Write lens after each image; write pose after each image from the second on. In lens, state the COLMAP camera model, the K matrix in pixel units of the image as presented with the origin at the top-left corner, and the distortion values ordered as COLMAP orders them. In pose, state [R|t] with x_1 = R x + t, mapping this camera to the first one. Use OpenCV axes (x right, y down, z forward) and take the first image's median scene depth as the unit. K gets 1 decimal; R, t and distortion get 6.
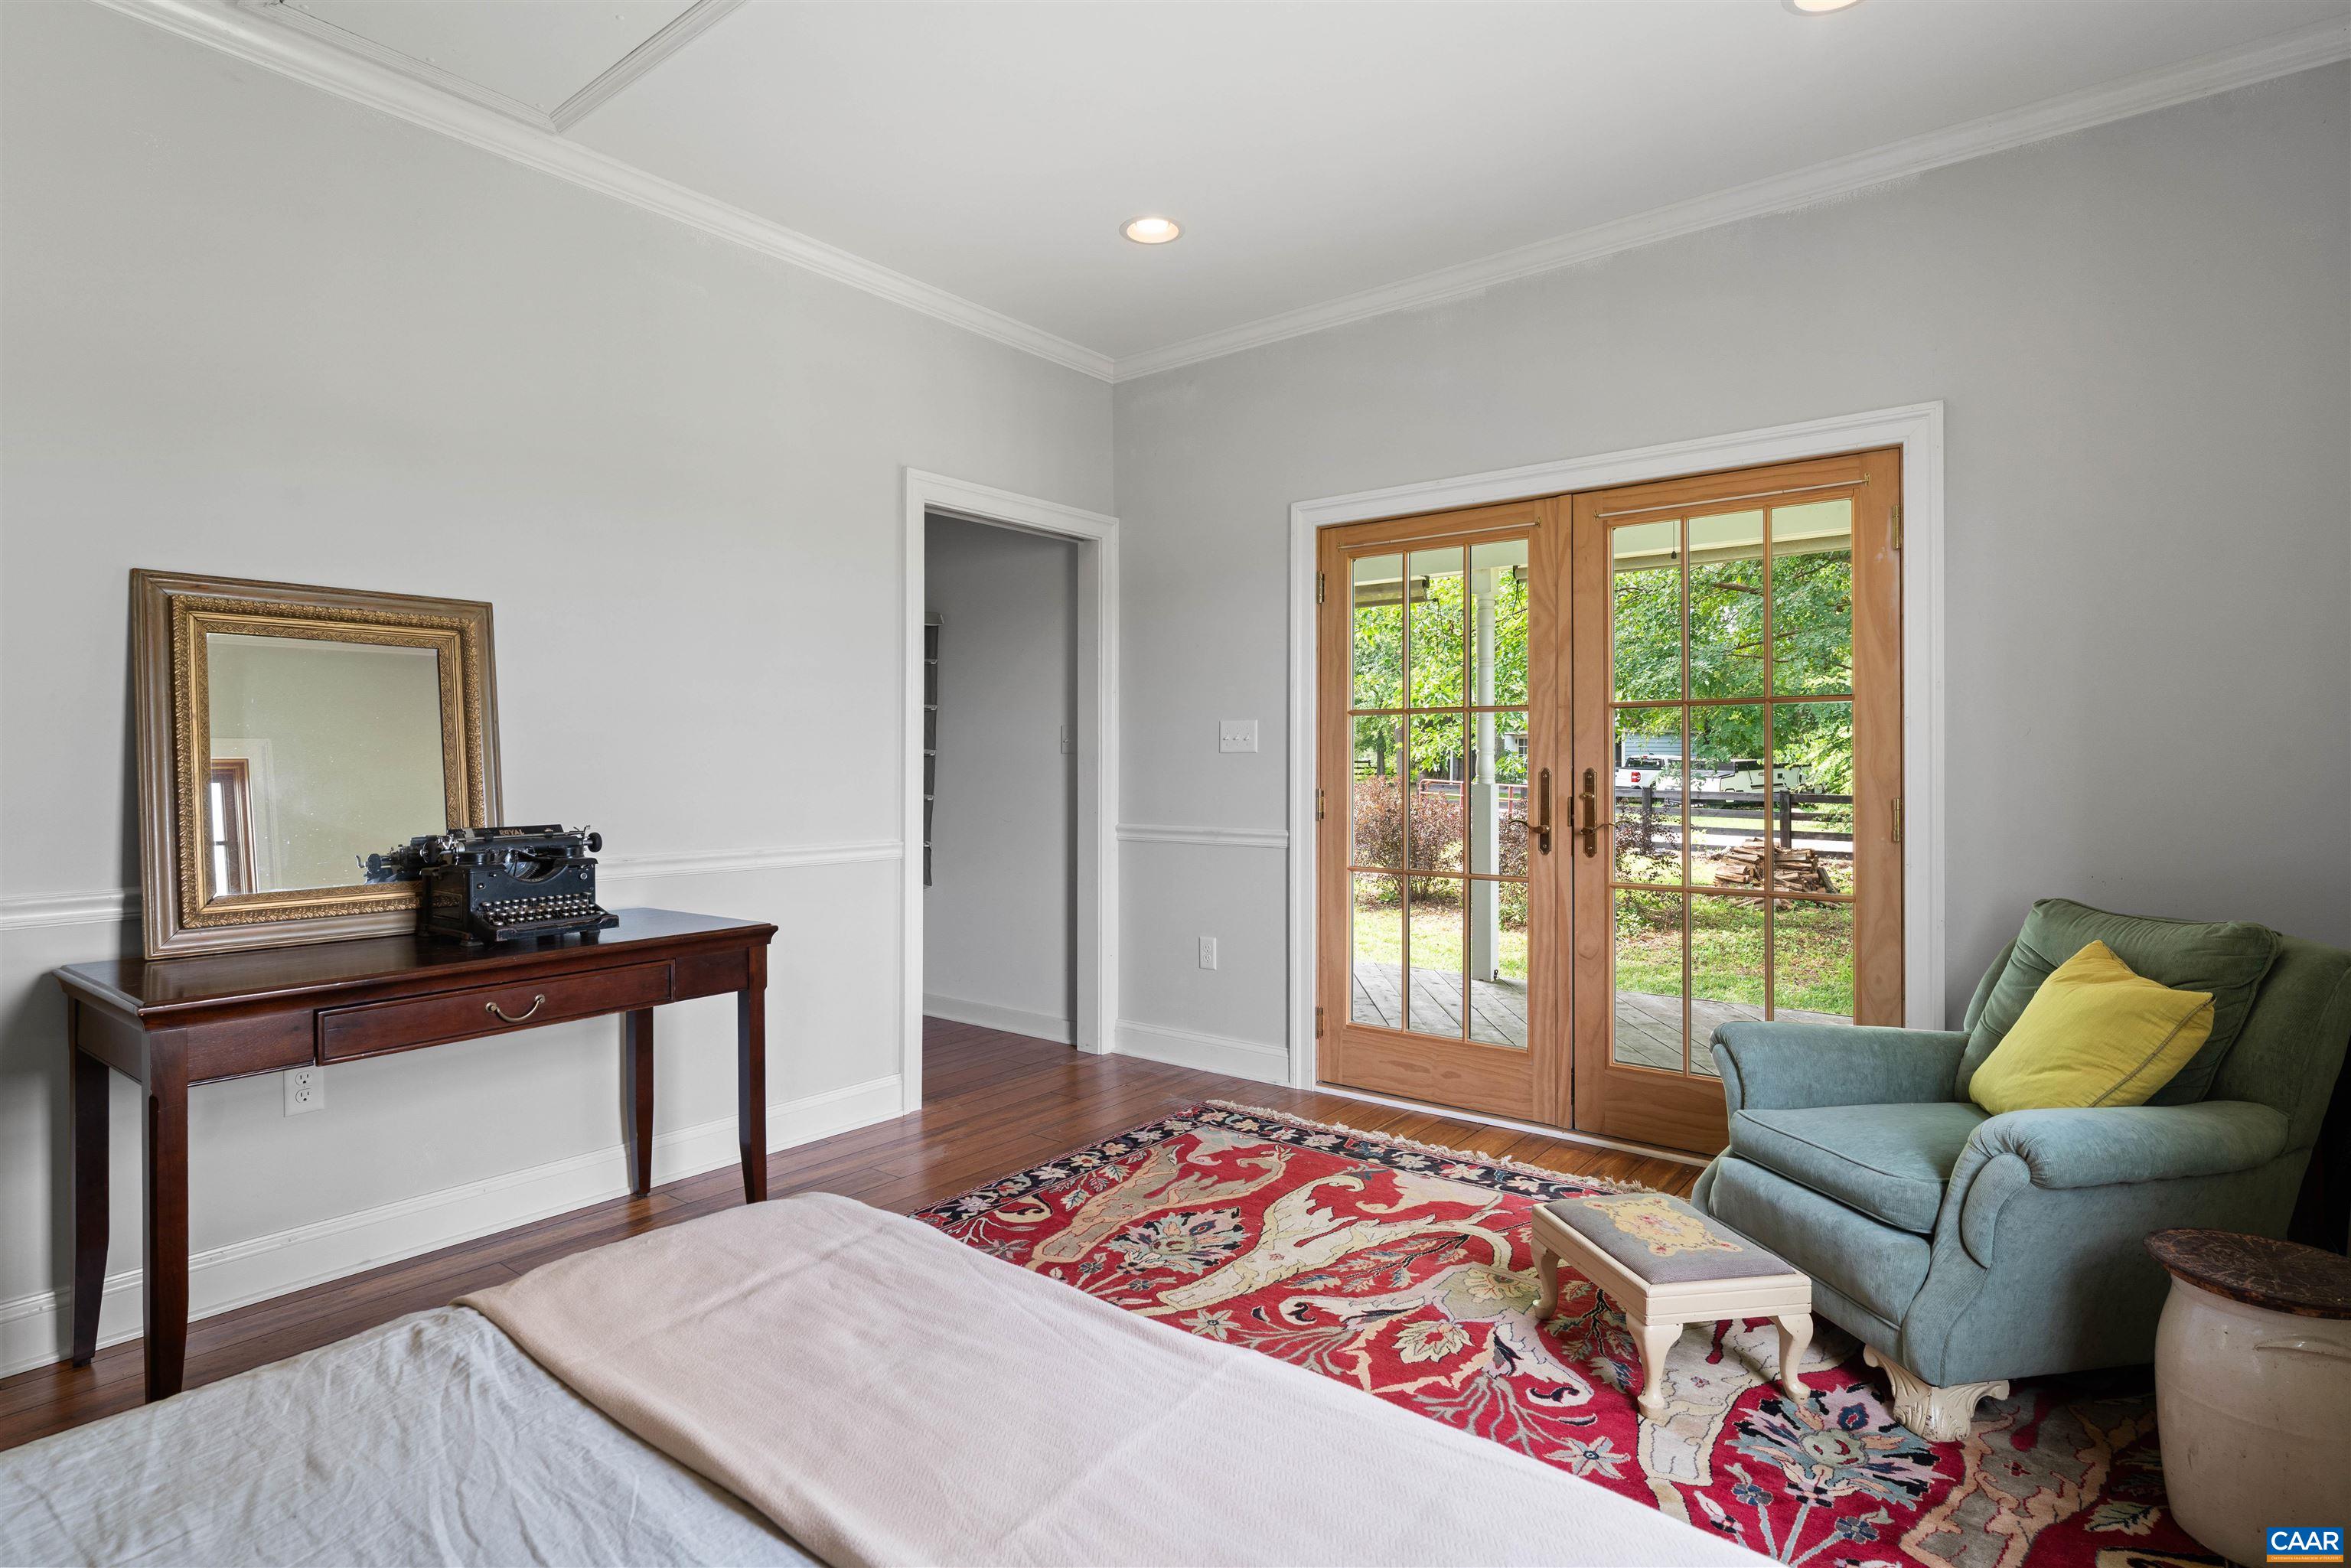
lens RADIAL K [[1206.3, 0, 1160.1], [0, 1206.3, 765.8], [0, 0, 1]] dist [-0.002341, -0.000385]
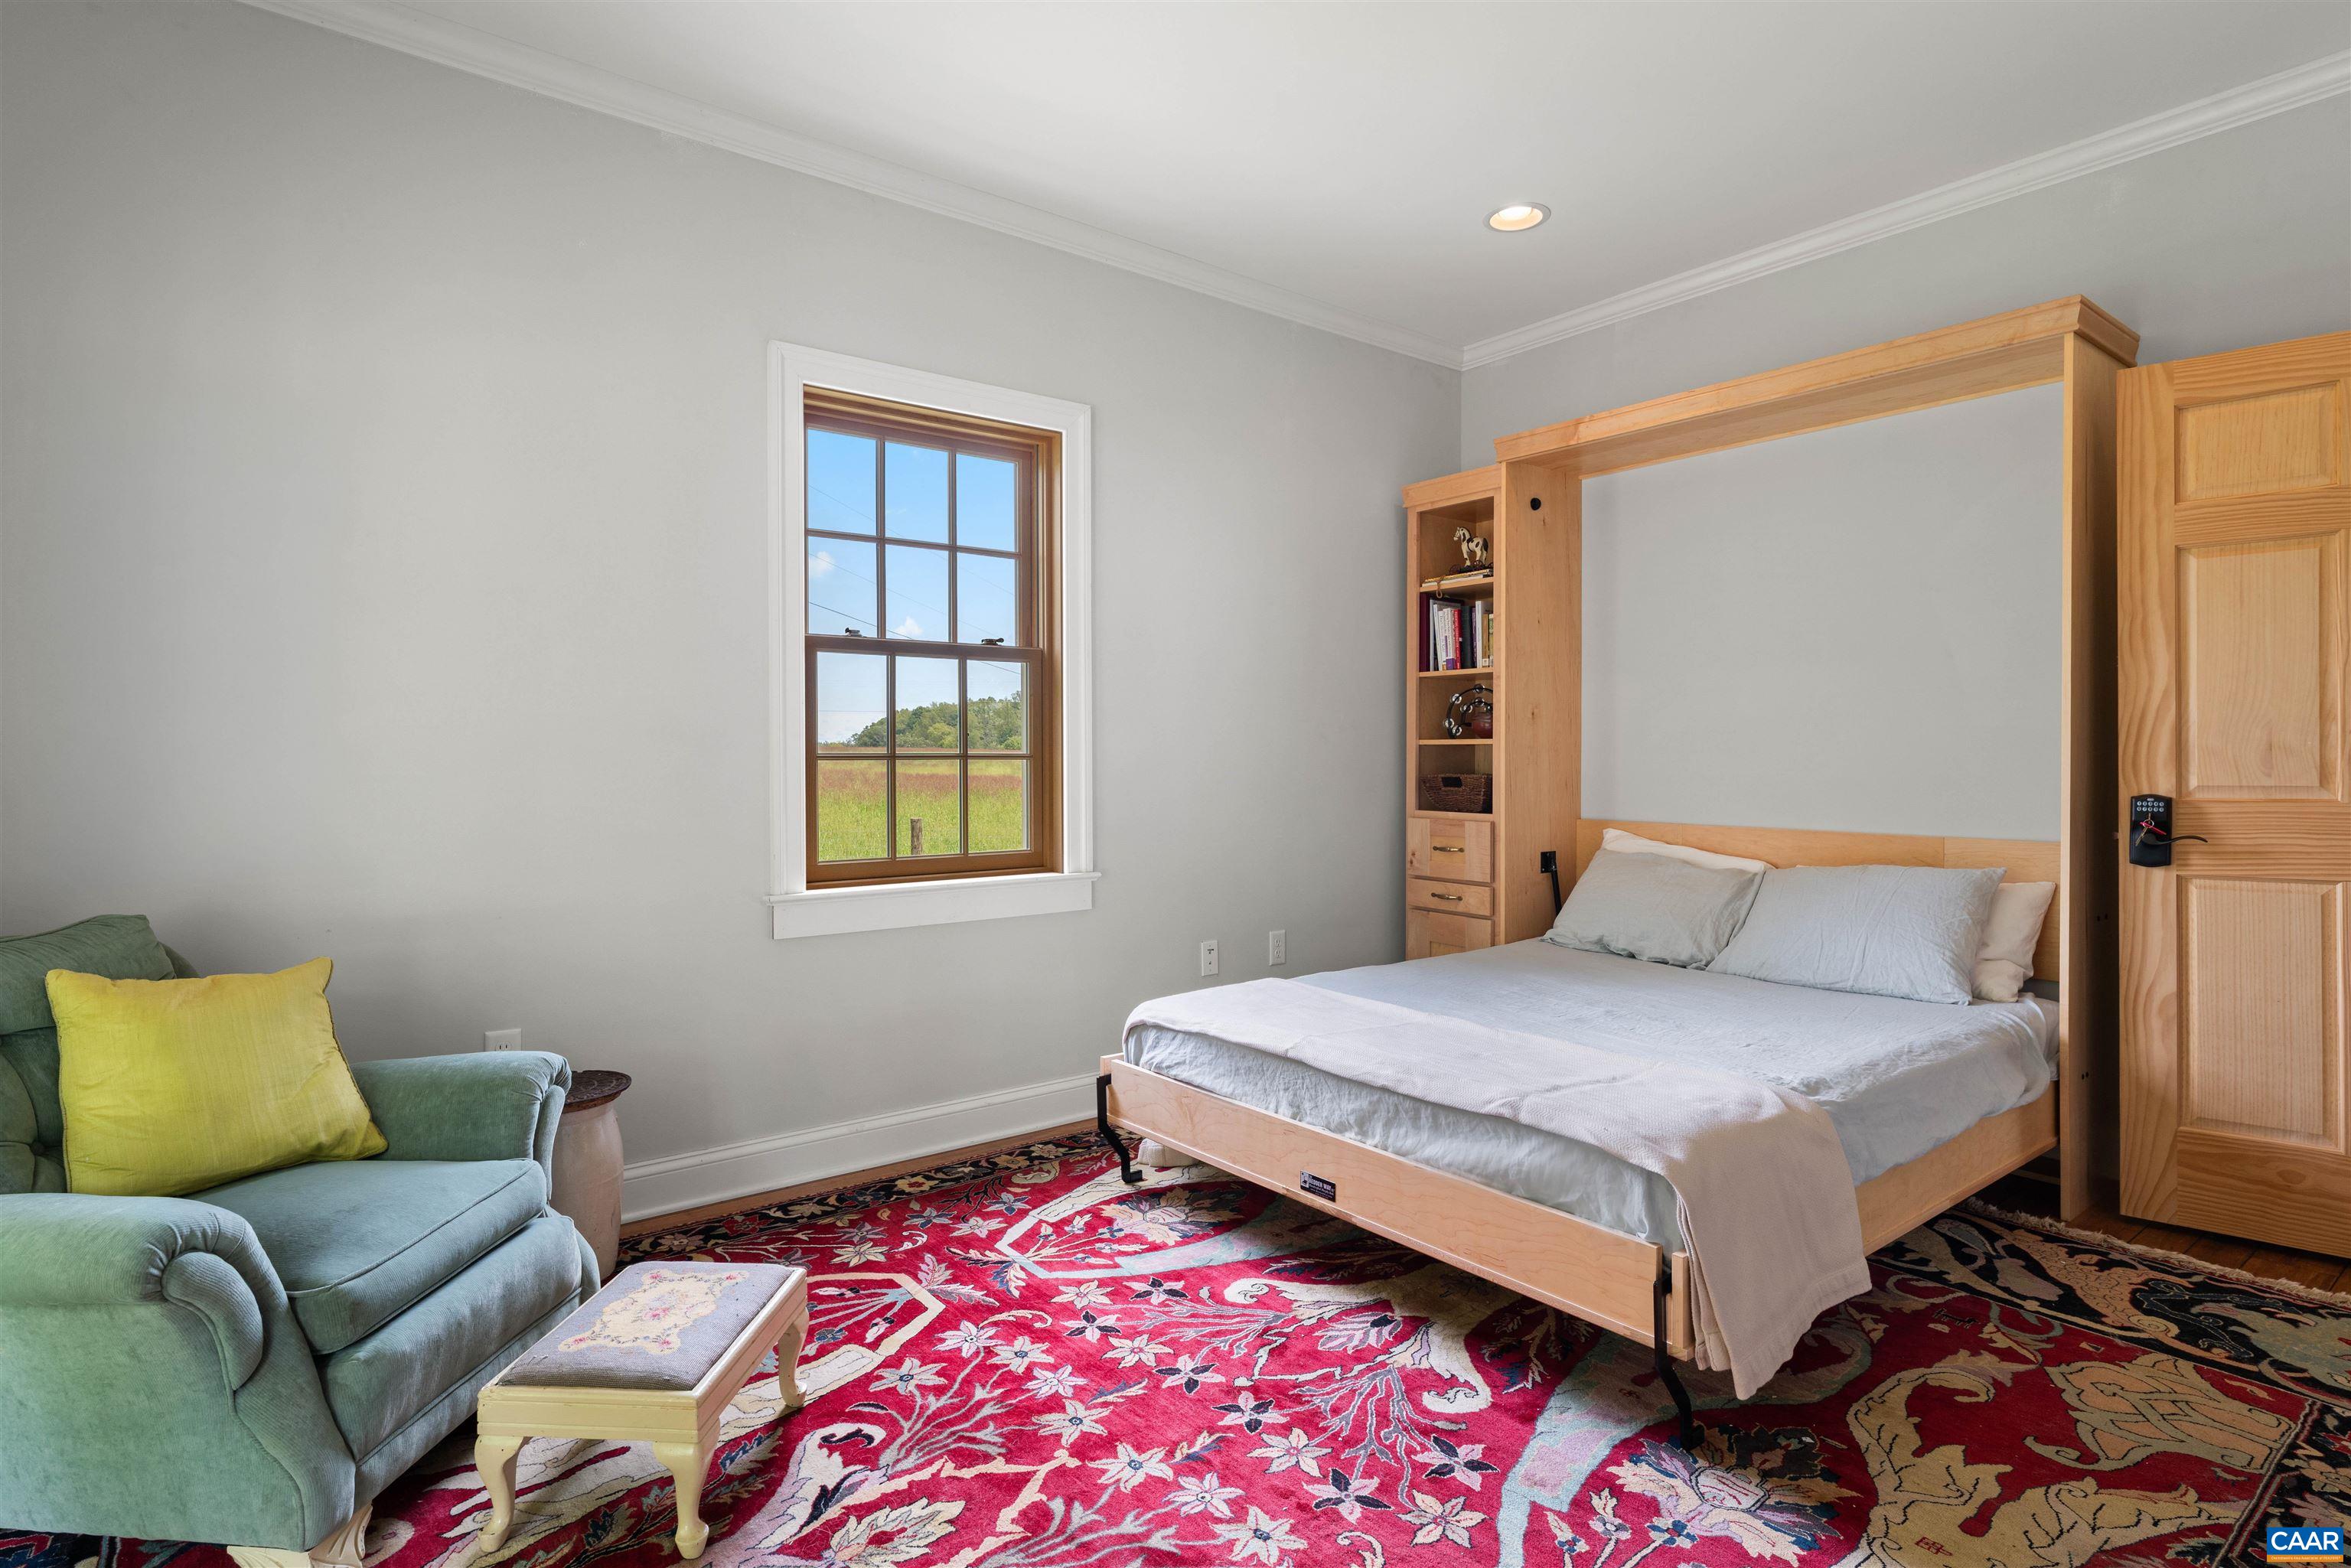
lens RADIAL K [[1201.8, 0, 1143.0], [0, 1201.8, 755.3], [0, 0, 1]] dist [-0.004008, -0.000762]
pose [[-0.967709, 0.004586, 0.252028, -0.084912], [0.004779, 0.999989, 0.000152, 0.006839], [-0.252024, 0.001351, -0.967720, 1.345578]]
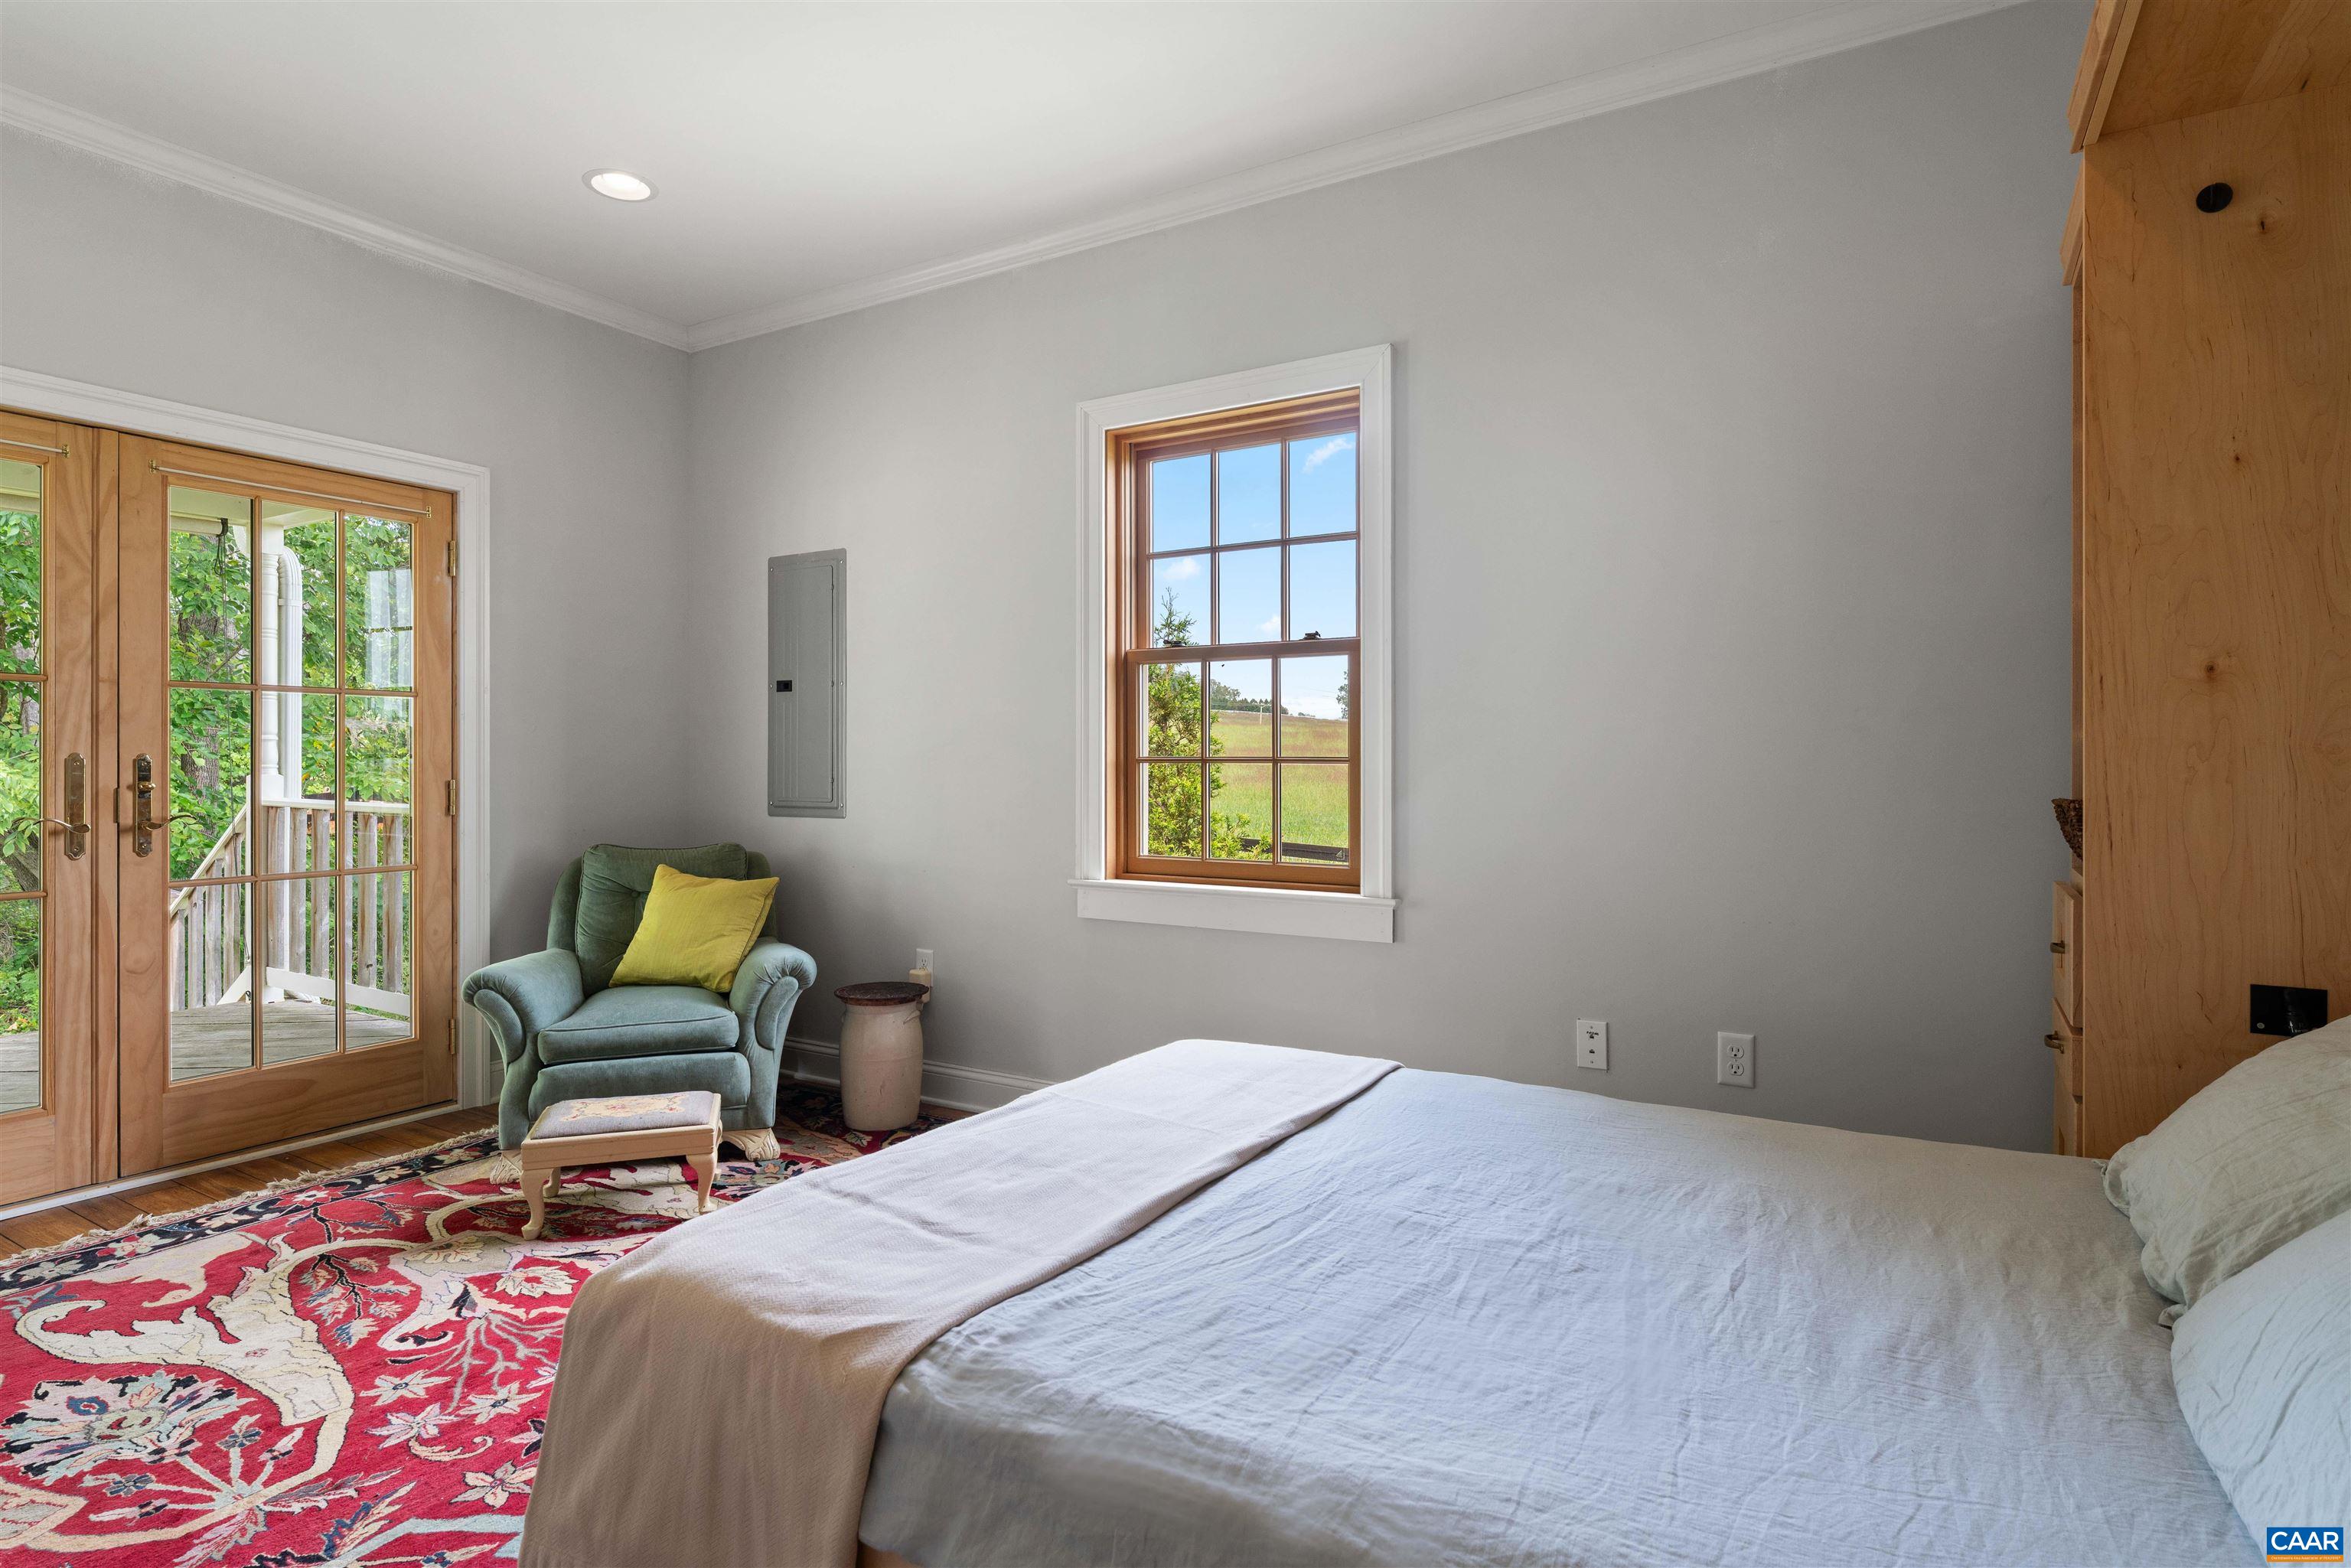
lens RADIAL K [[1206.3, 0, 1160.1], [0, 1206.3, 765.8], [0, 0, 1]] dist [-0.002341, -0.000385]
pose [[-0.129573, -0.003171, 0.991565, -0.742043], [-0.000188, 0.999995, 0.003173, 0.009093], [-0.991570, 0.000225, -0.129573, 0.475273]]
